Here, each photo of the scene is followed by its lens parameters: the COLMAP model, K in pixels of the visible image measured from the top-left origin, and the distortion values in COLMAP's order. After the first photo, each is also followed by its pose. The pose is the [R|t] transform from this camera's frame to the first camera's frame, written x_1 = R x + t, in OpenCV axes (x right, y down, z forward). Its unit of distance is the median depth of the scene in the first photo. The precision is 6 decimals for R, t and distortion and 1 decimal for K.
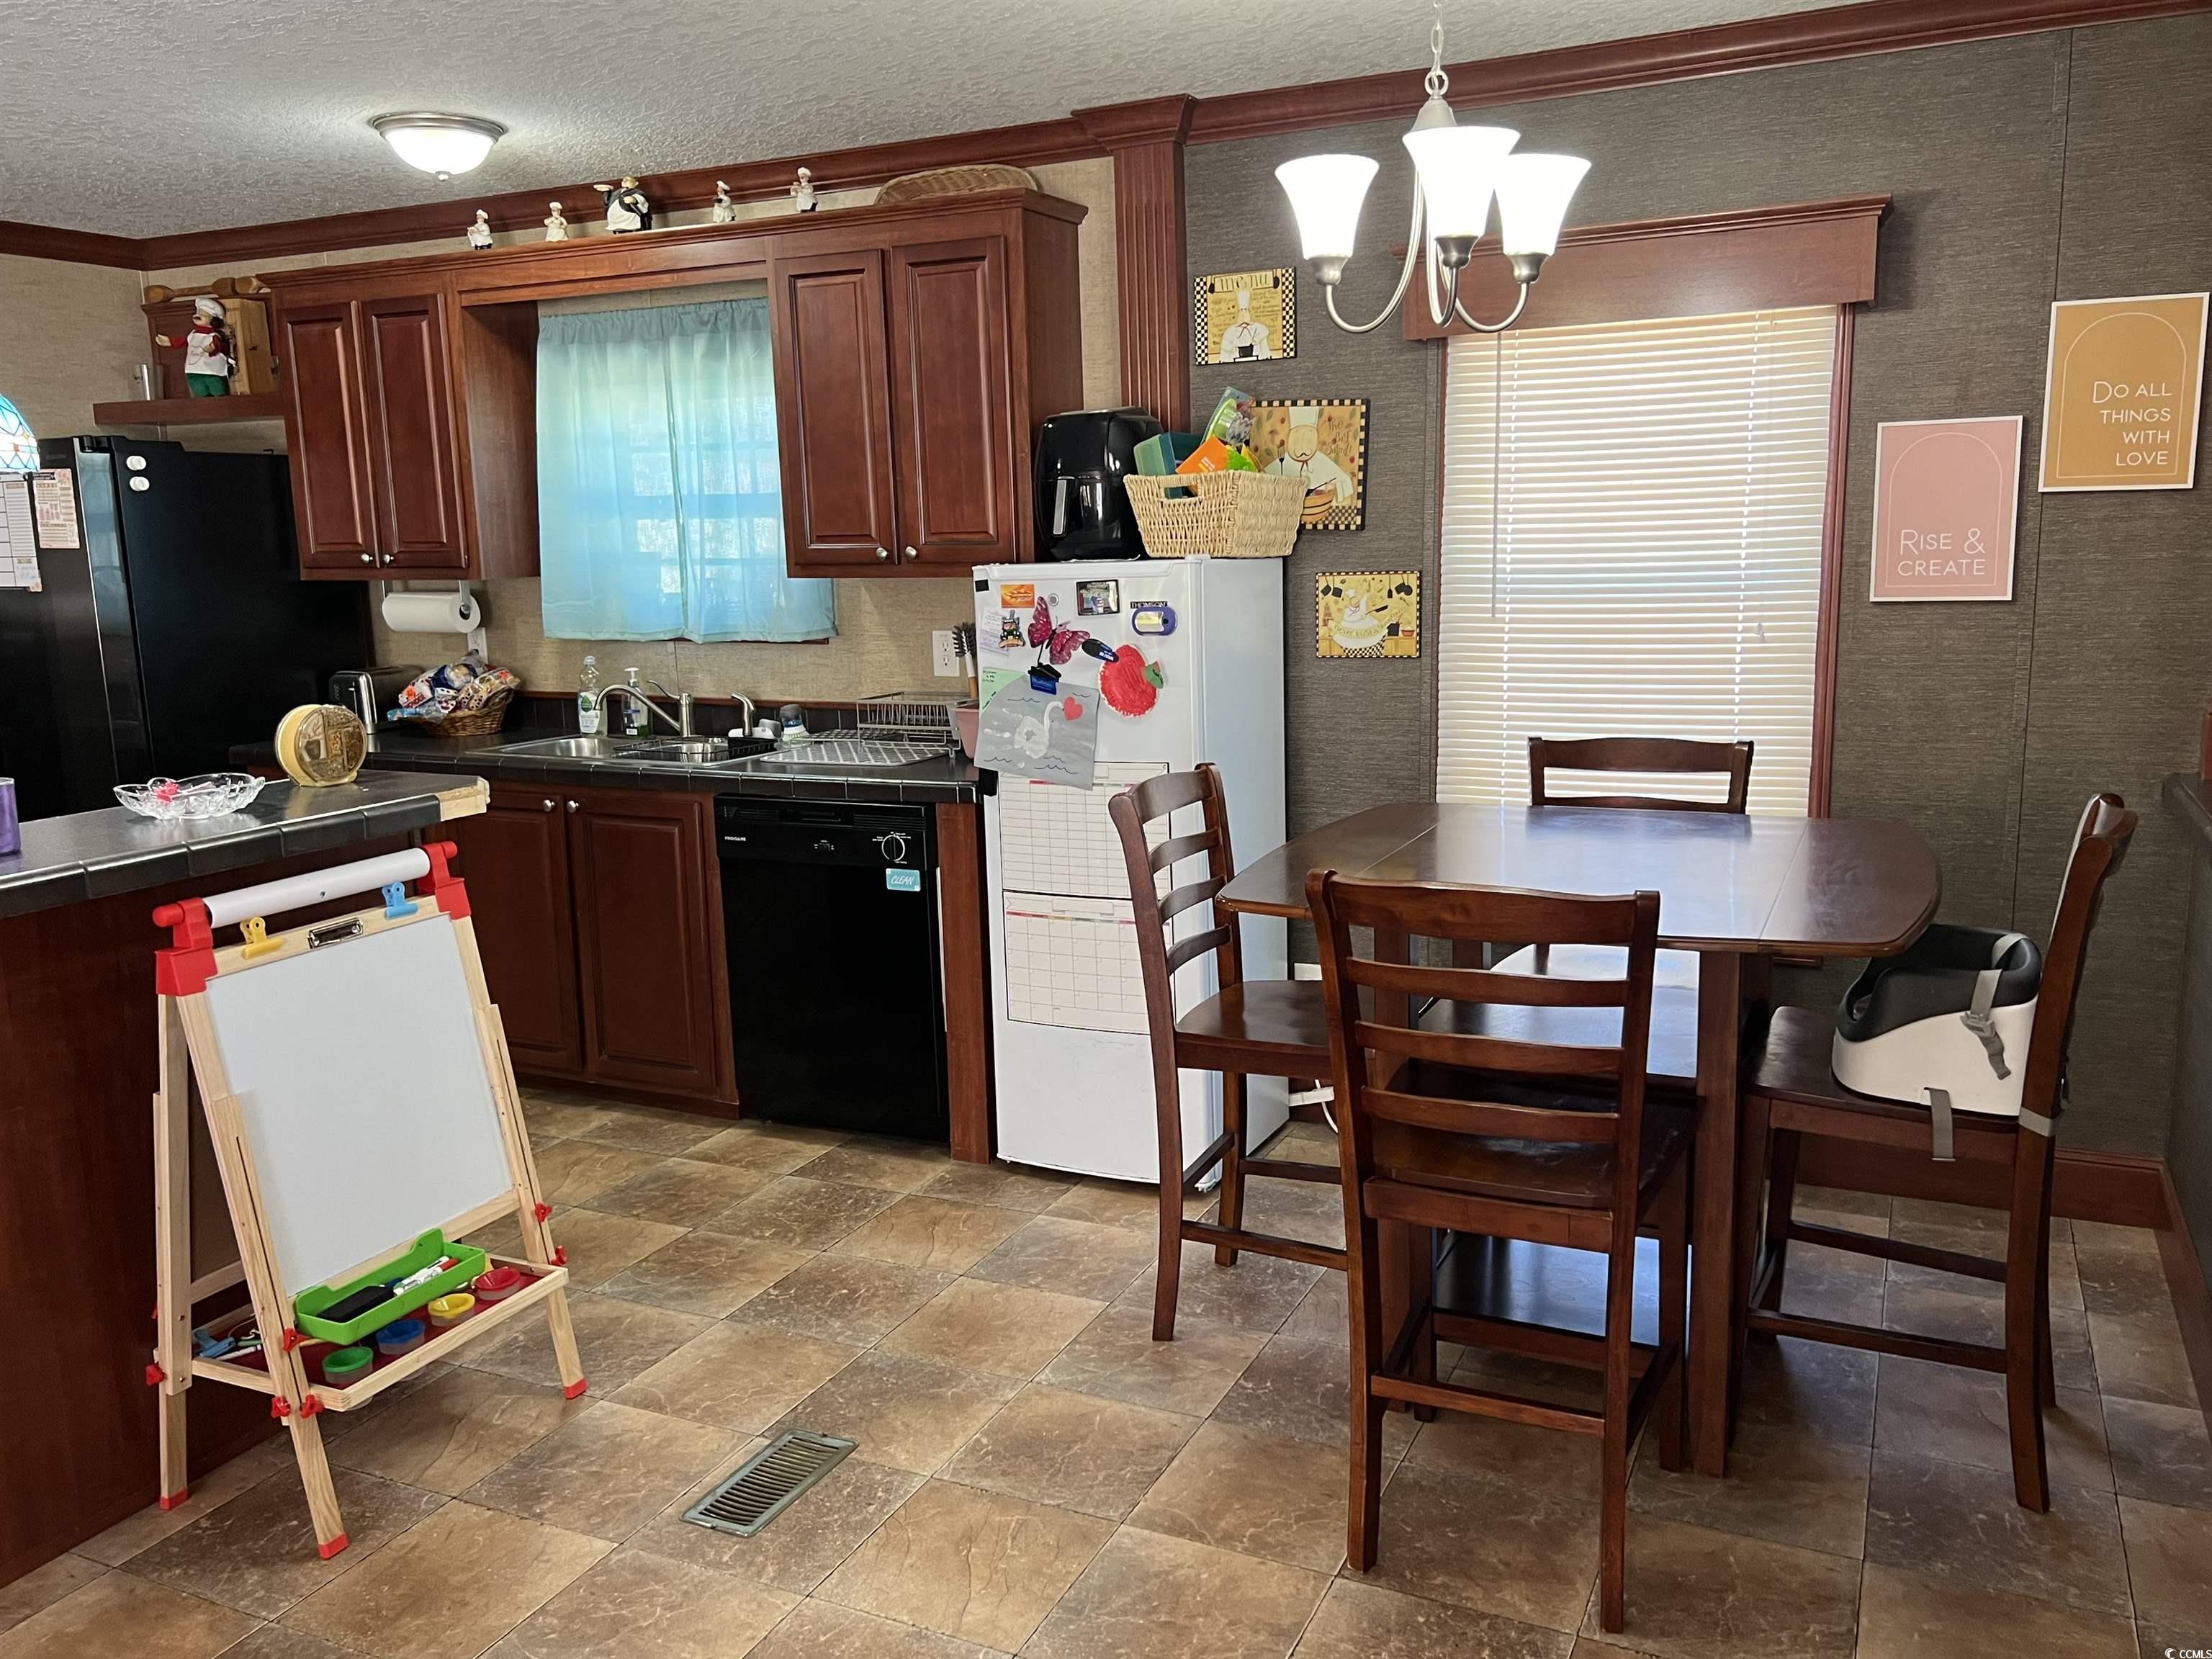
lens RADIAL K [[1711.6, 0, 1130.0], [0, 1711.6, 834.1], [0, 0, 1]] dist [0.069477, -0.081620]
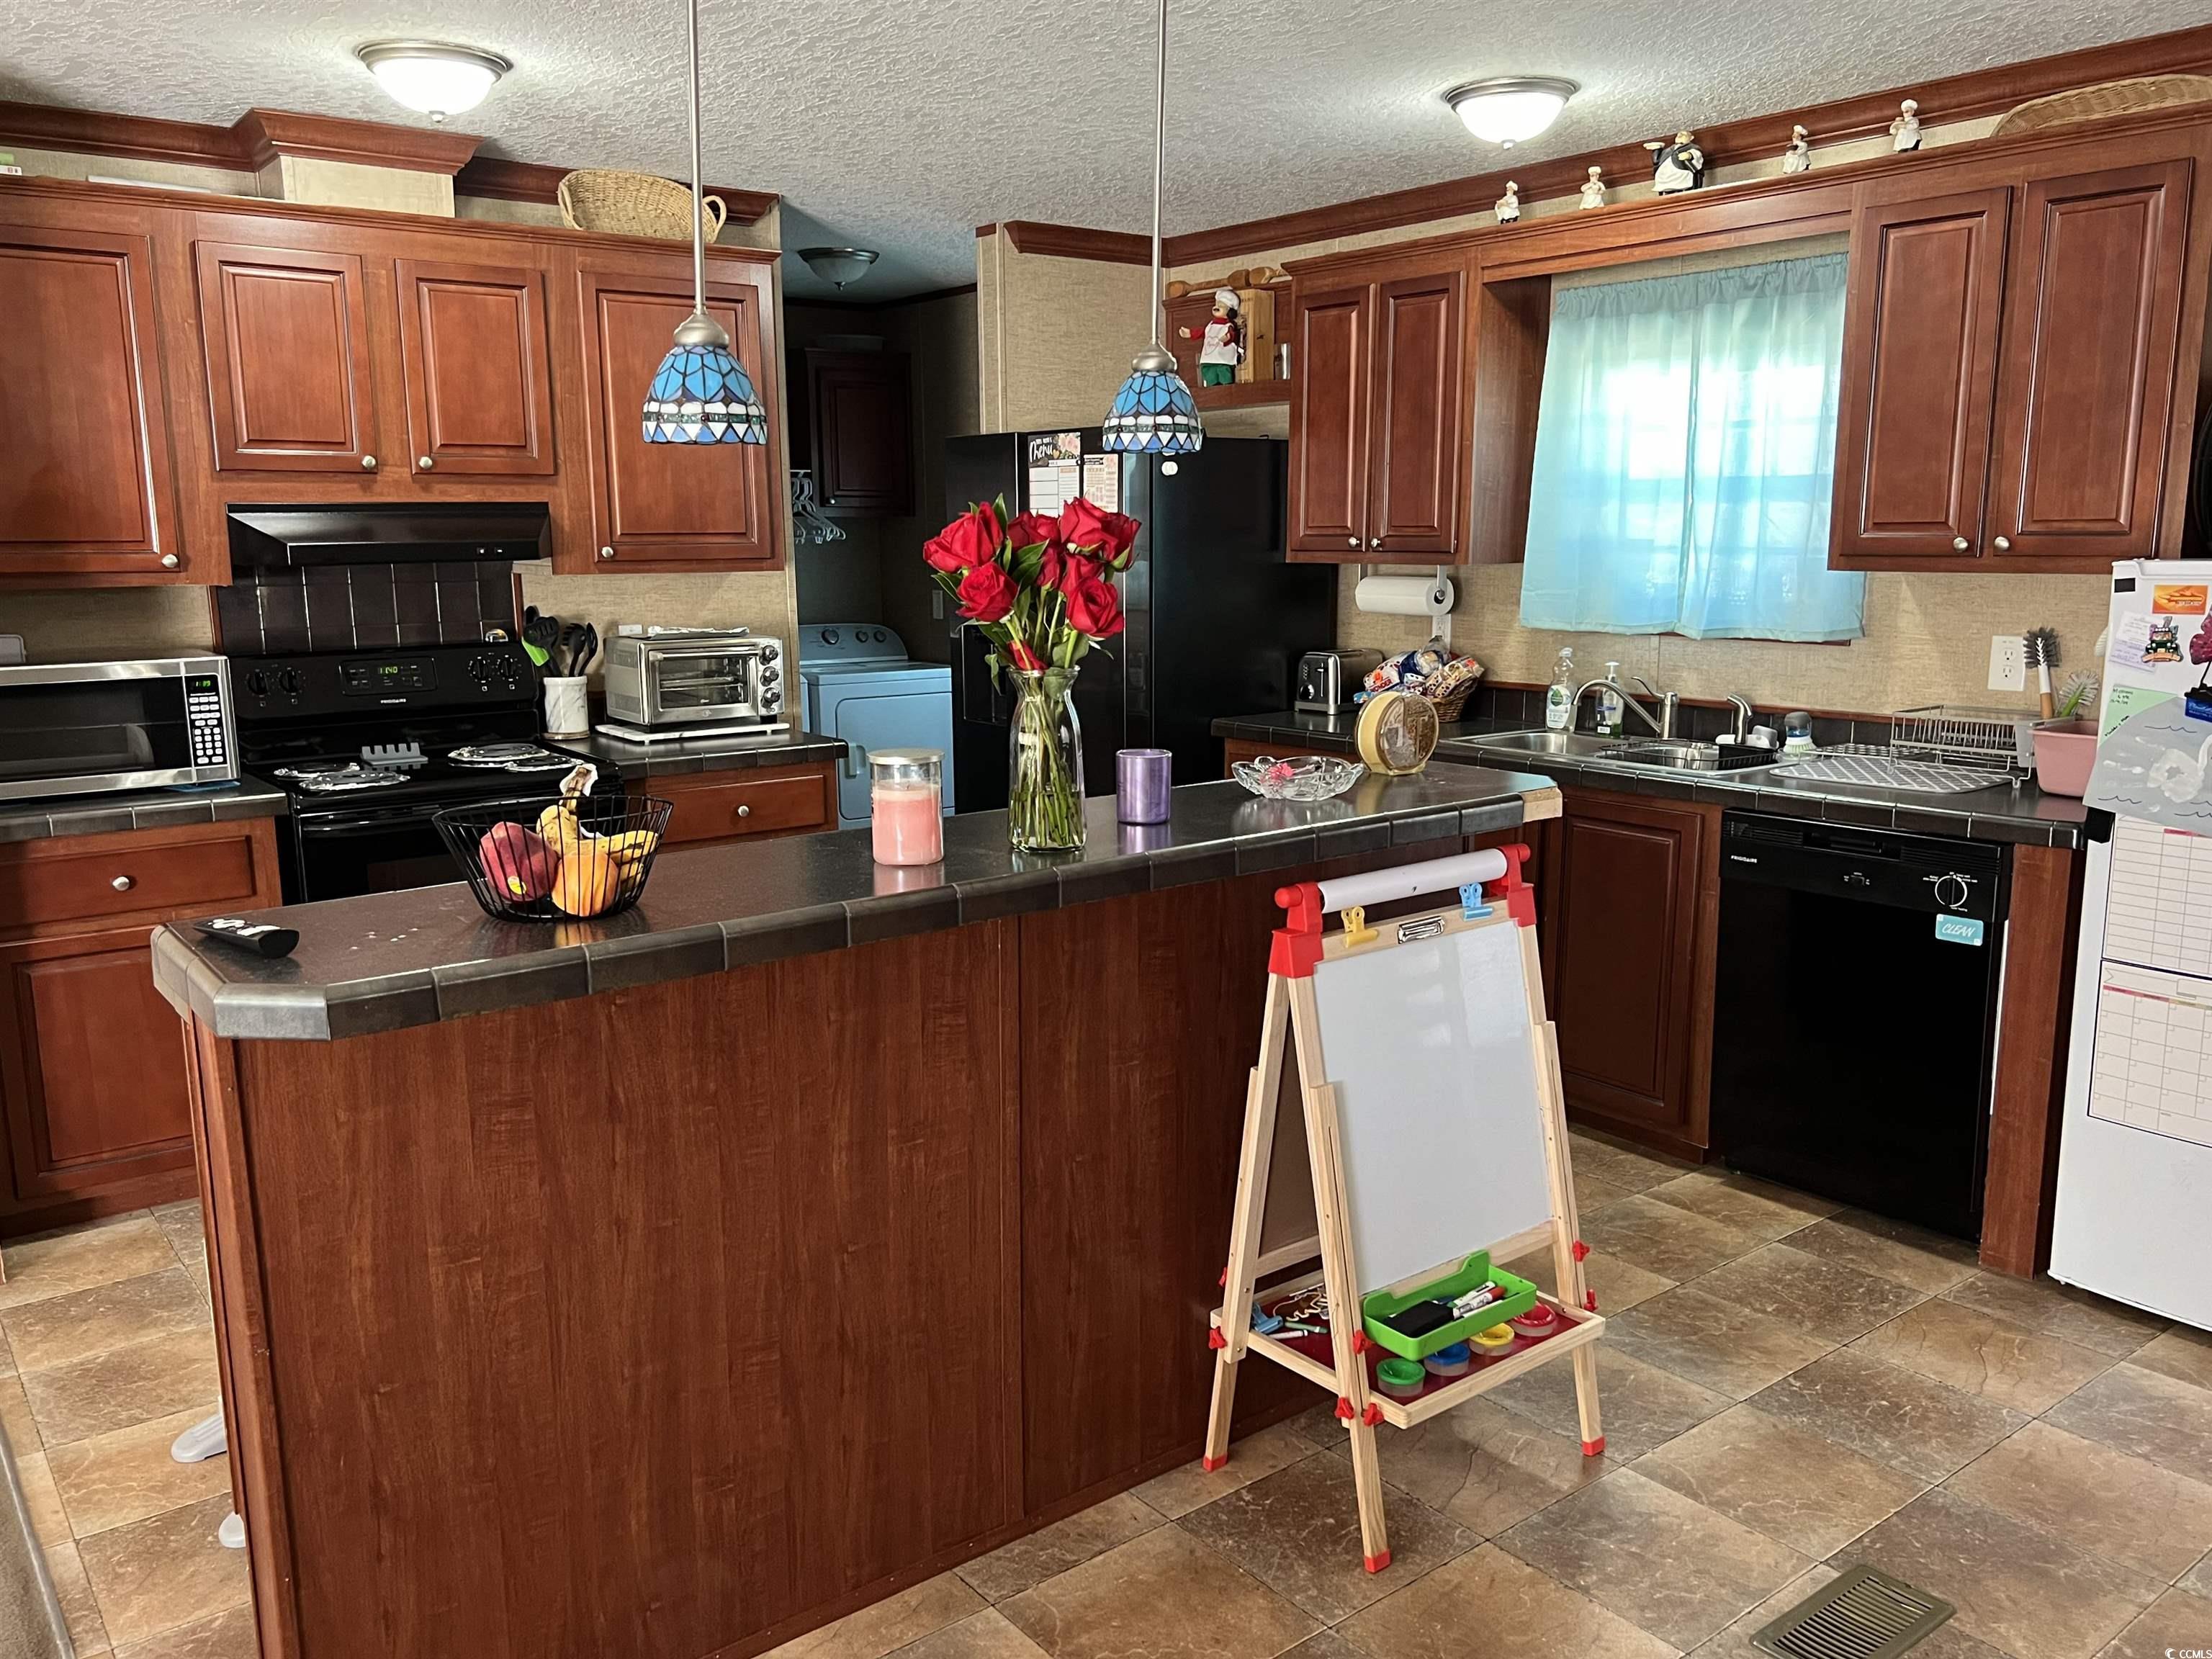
lens RADIAL K [[1707.3, 0, 1097.0], [0, 1707.3, 856.5], [0, 0, 1]] dist [0.061779, -0.074079]
pose [[0.891160, 0.103787, -0.441658, -0.140452], [-0.094648, 0.994593, 0.042747, -0.005306], [0.443706, 0.003707, 0.896165, 0.042748]]
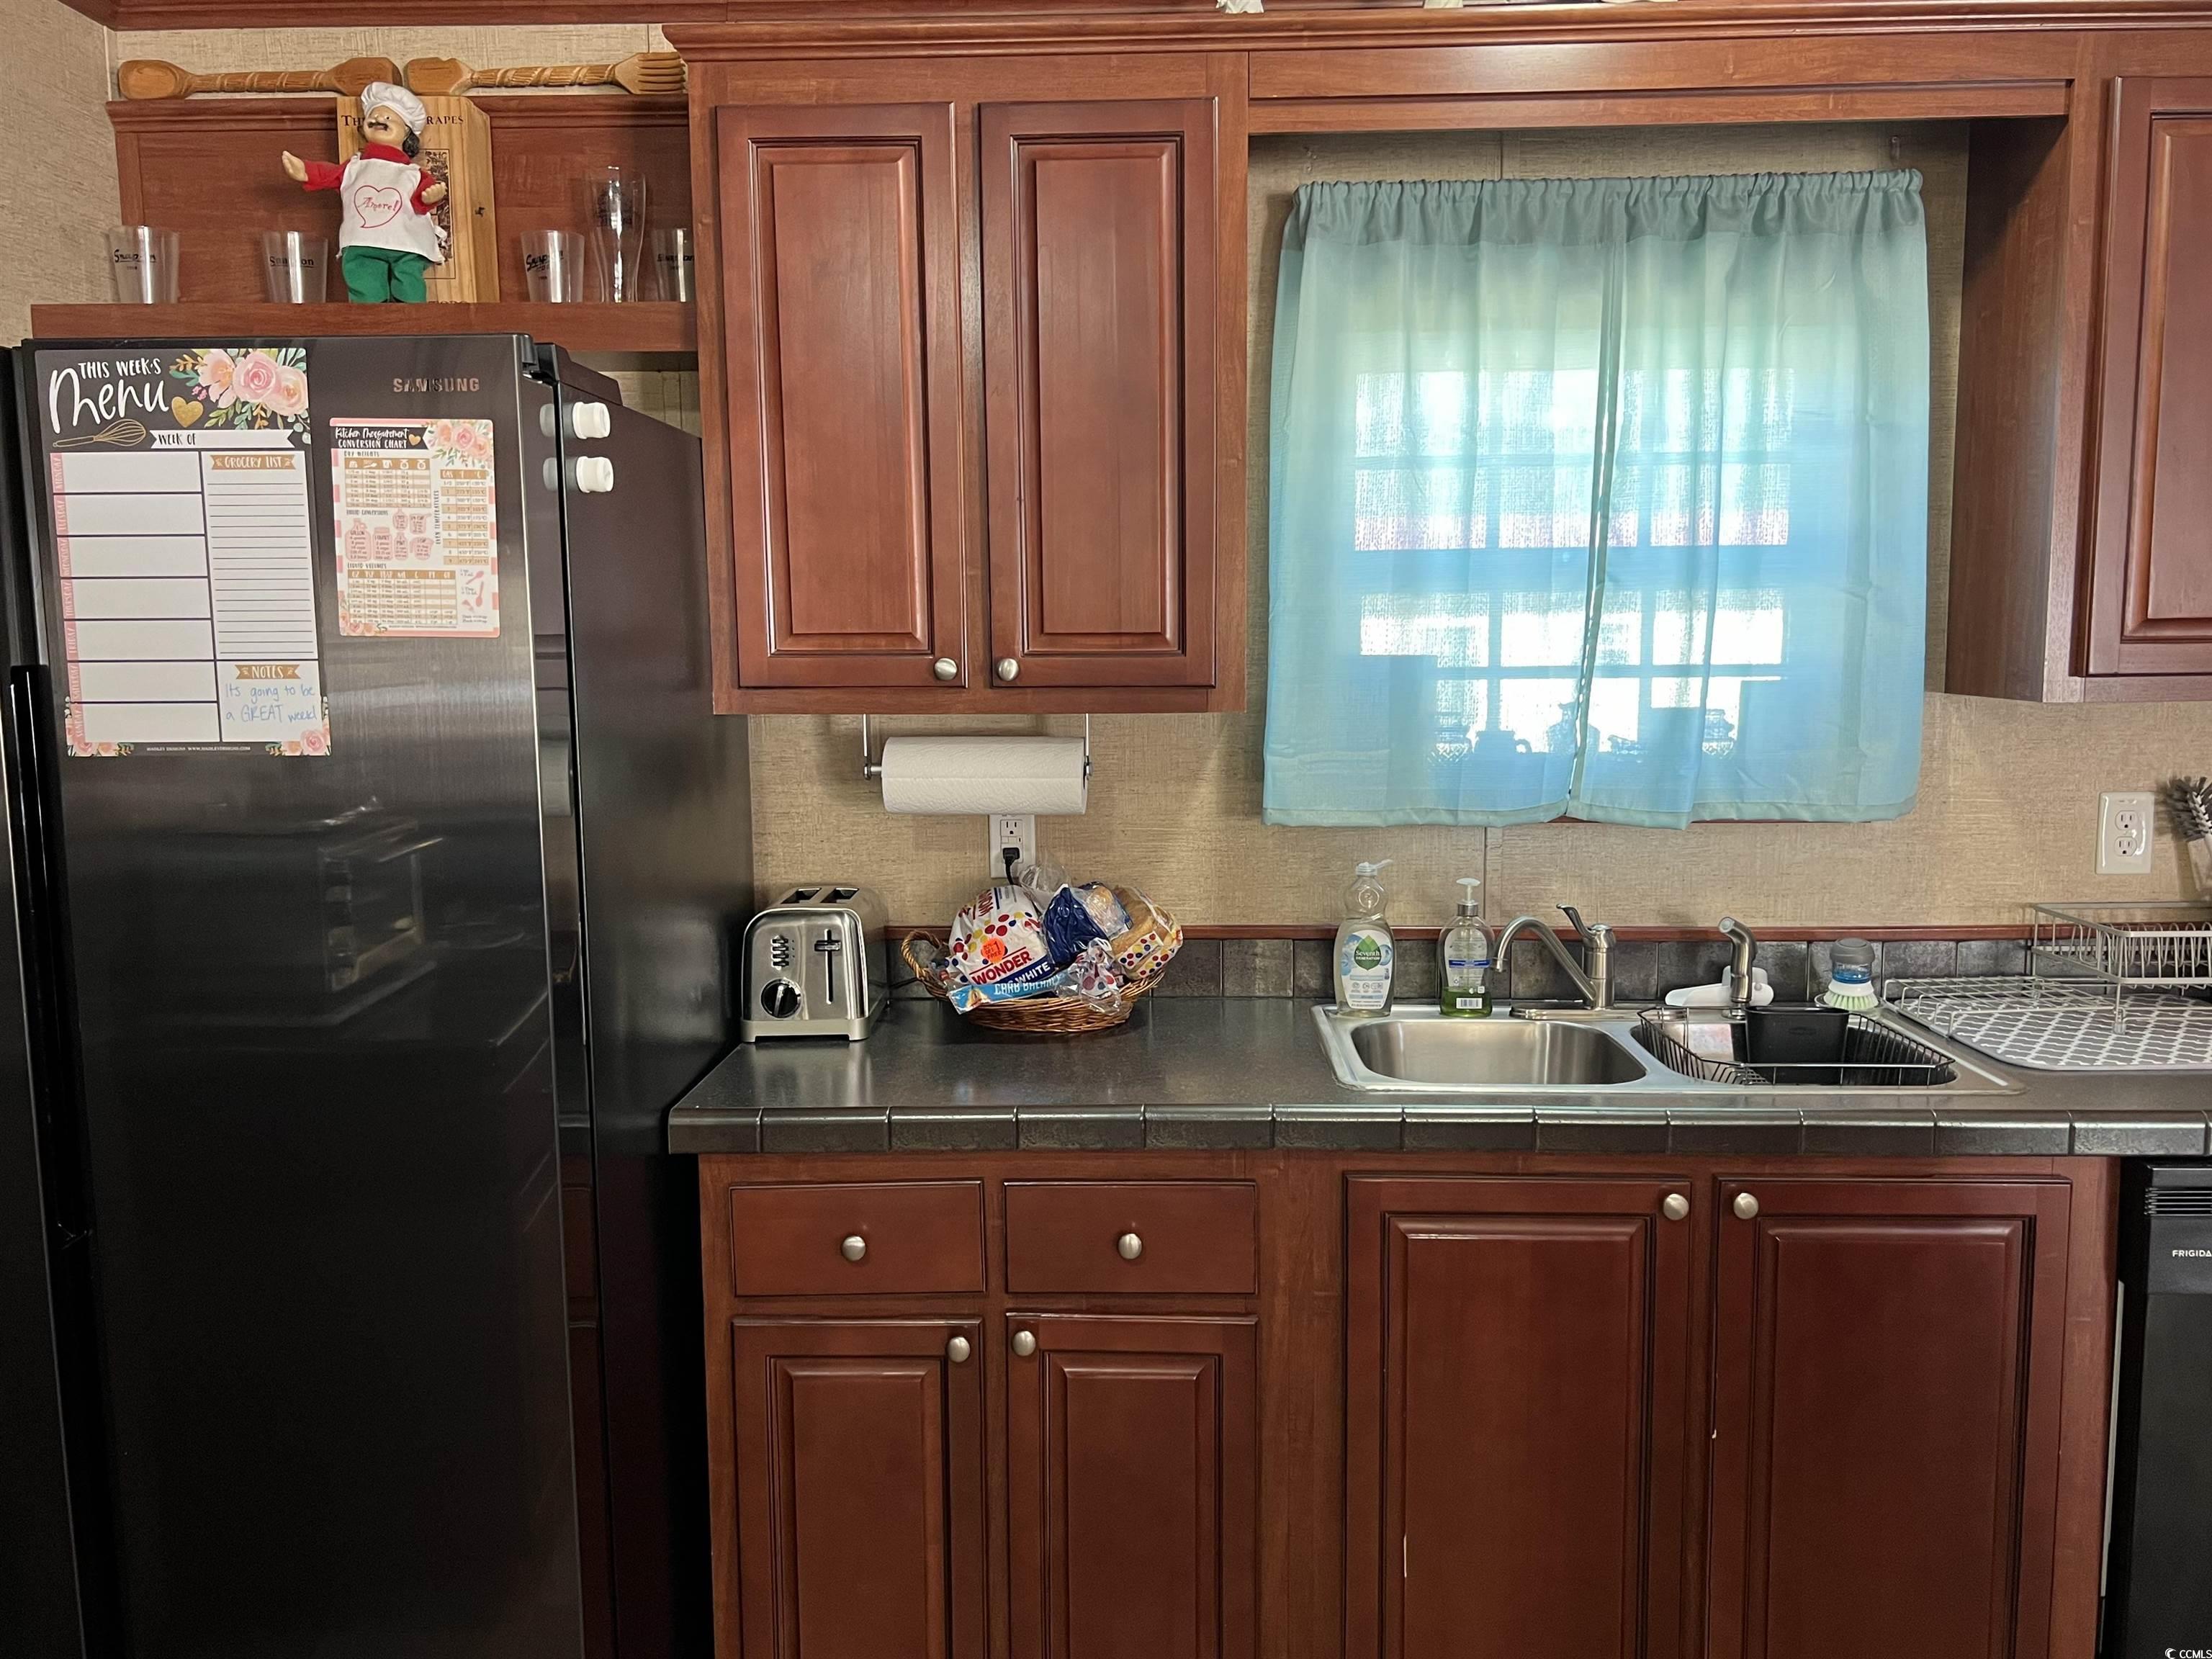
lens RADIAL K [[1711.6, 0, 1130.0], [0, 1711.6, 834.1], [0, 0, 1]] dist [0.069477, -0.081620]
pose [[0.916599, -0.034803, 0.398290, -0.722513], [0.059926, 0.996909, -0.050798, -0.110790], [-0.395292, 0.070429, 0.915852, 0.708044]]
